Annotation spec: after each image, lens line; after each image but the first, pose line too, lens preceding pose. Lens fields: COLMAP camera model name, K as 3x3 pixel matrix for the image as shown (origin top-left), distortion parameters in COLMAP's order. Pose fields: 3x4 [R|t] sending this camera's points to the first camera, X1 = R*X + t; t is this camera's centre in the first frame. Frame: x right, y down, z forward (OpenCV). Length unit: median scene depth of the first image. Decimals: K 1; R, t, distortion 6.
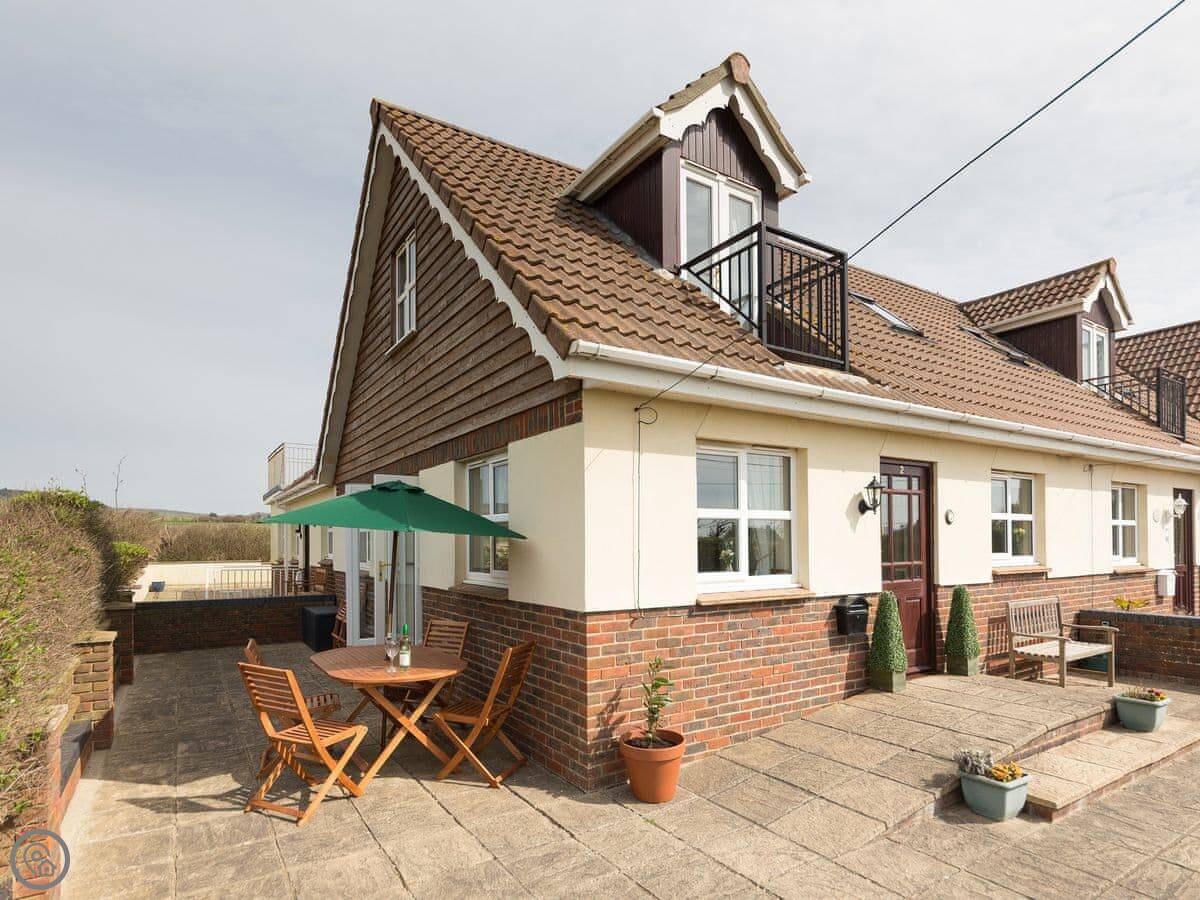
lens RADIAL K [[659.7, 0, 601.9], [0, 659.7, 537.8], [0, 0, 1]] dist [-0.011454, 0.002503]
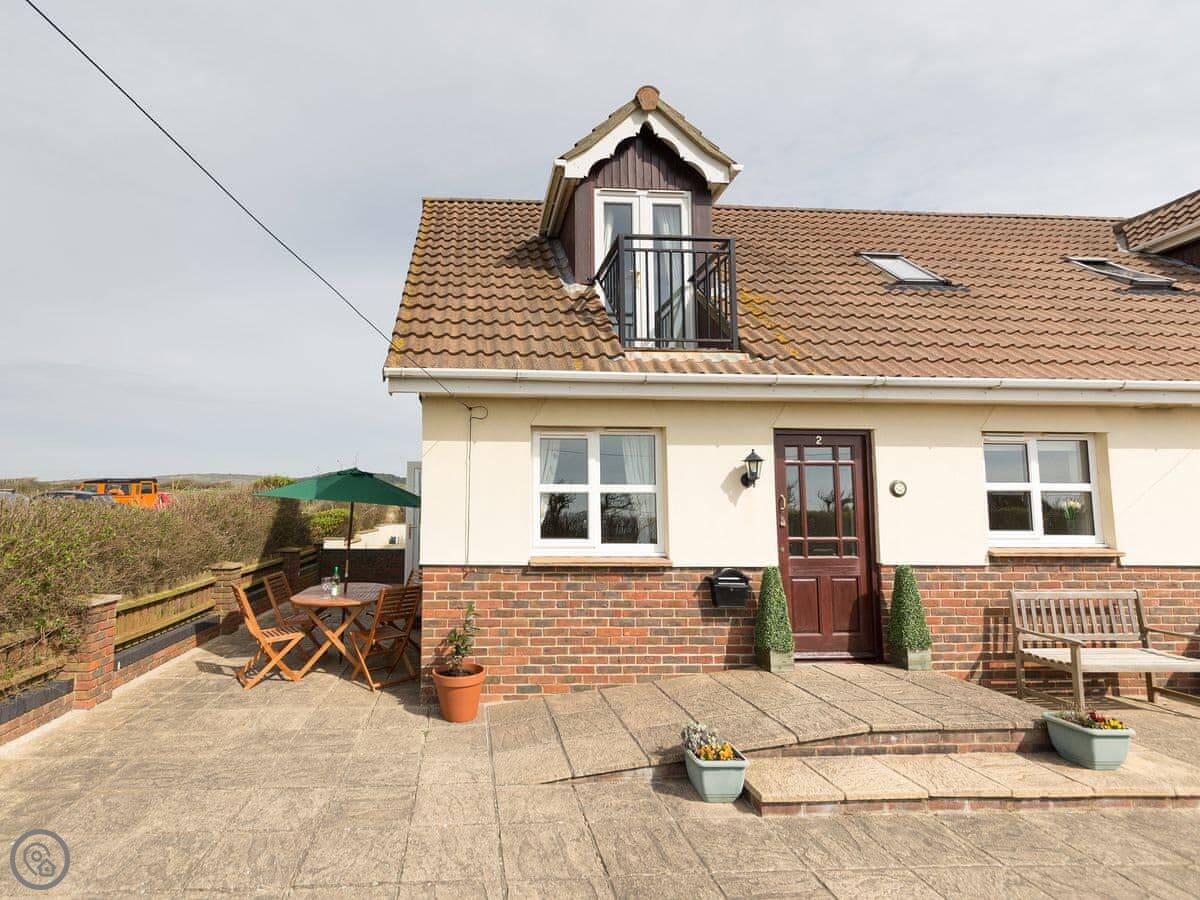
lens RADIAL K [[580.2, 0, 484.6], [0, 580.2, 463.7], [0, 0, 1]] dist [-0.001853, -0.000179]
pose [[0.864403, -0.031921, -0.501785, 0.493960], [-0.007521, 0.997050, -0.076383, -0.000934], [0.502743, 0.069799, 0.861613, 0.033858]]
